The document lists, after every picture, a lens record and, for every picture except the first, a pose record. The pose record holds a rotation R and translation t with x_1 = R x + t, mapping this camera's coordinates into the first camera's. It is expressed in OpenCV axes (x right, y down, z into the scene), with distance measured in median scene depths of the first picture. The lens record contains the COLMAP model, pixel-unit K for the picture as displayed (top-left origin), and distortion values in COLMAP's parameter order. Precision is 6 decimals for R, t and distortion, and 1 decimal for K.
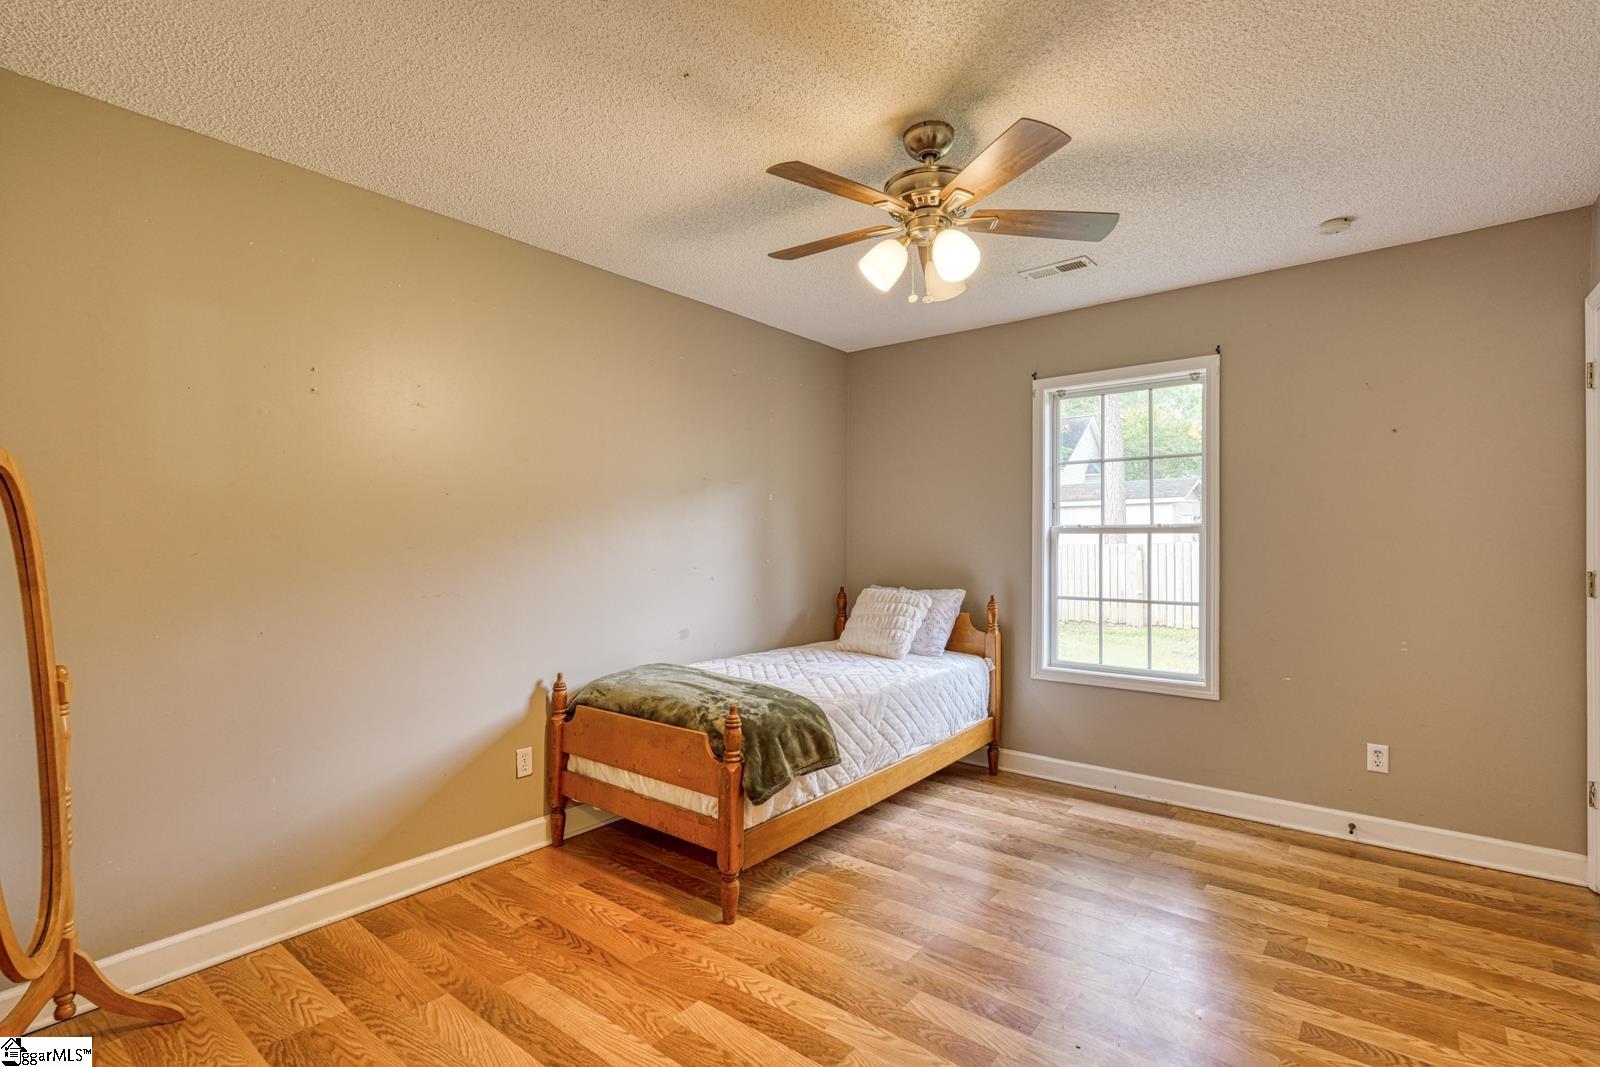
lens RADIAL K [[744.9, 0, 799.3], [0, 744.9, 537.1], [0, 0, 1]] dist [-0.004190, -0.000333]
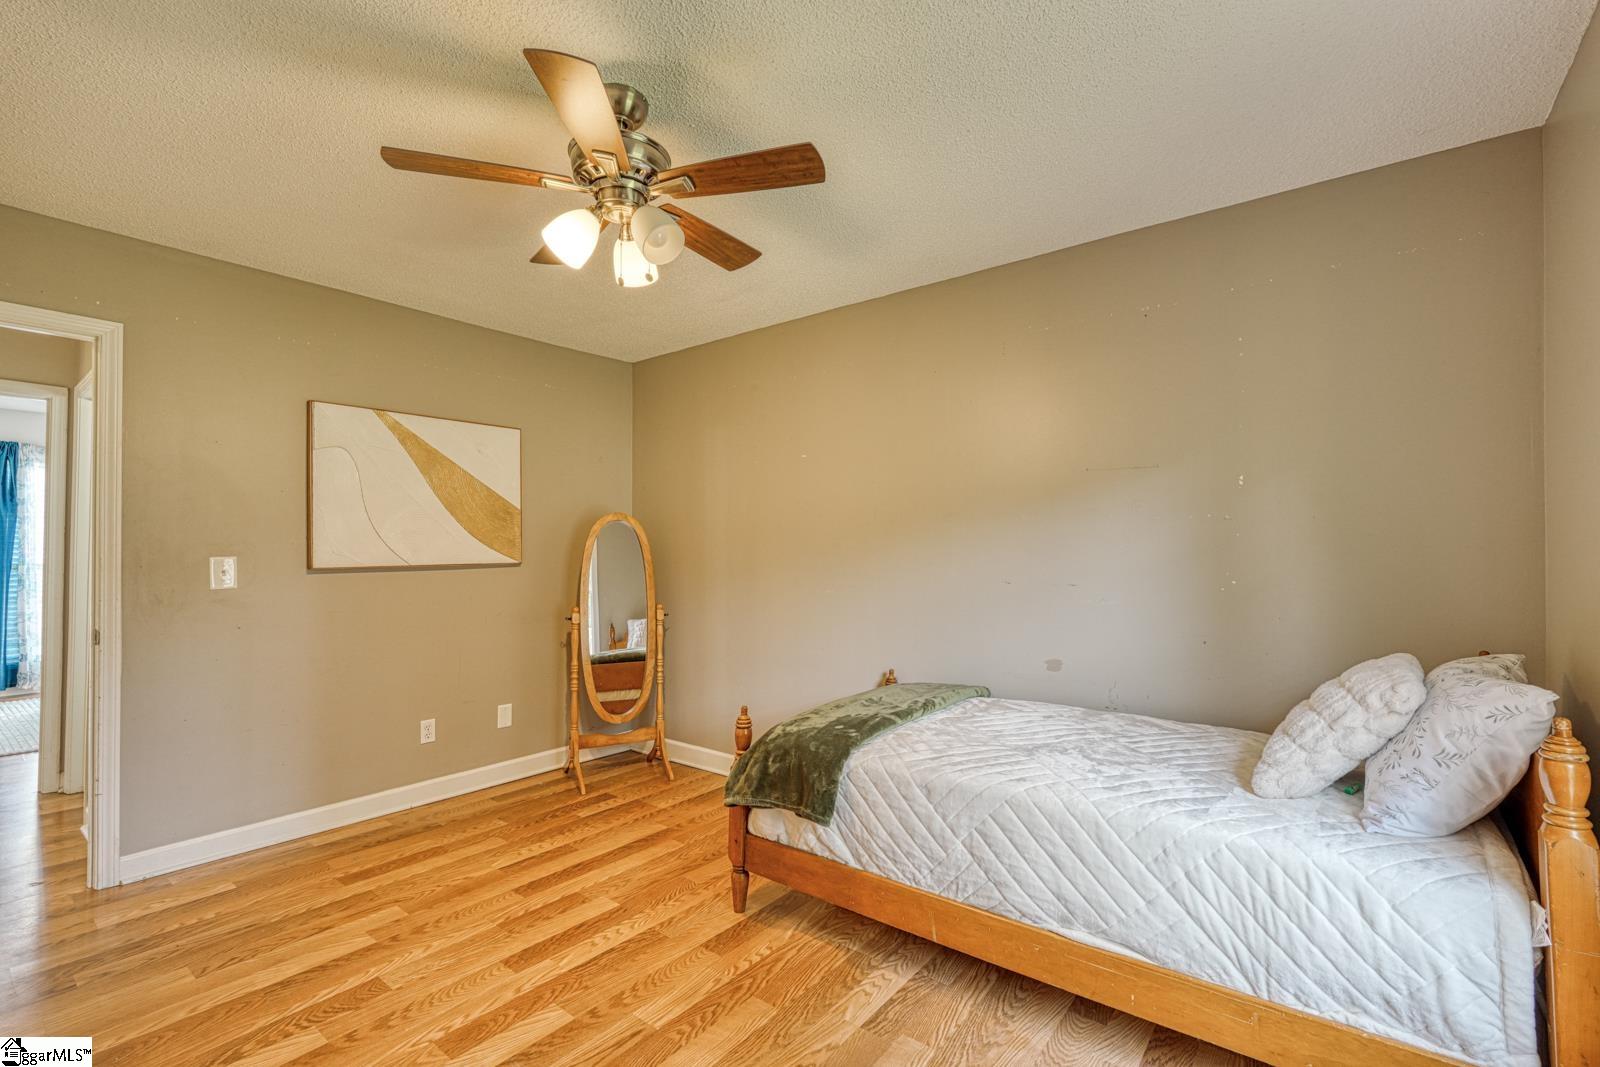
lens RADIAL K [[698.7, 0, 803.8], [0, 698.7, 531.7], [0, 0, 1]] dist [0.004193, 0.000261]
pose [[0.011944, -0.023467, -0.999653, 0.675666], [0.006692, 0.999704, -0.023388, 0.001183], [0.999906, -0.006410, 0.012097, 0.798883]]
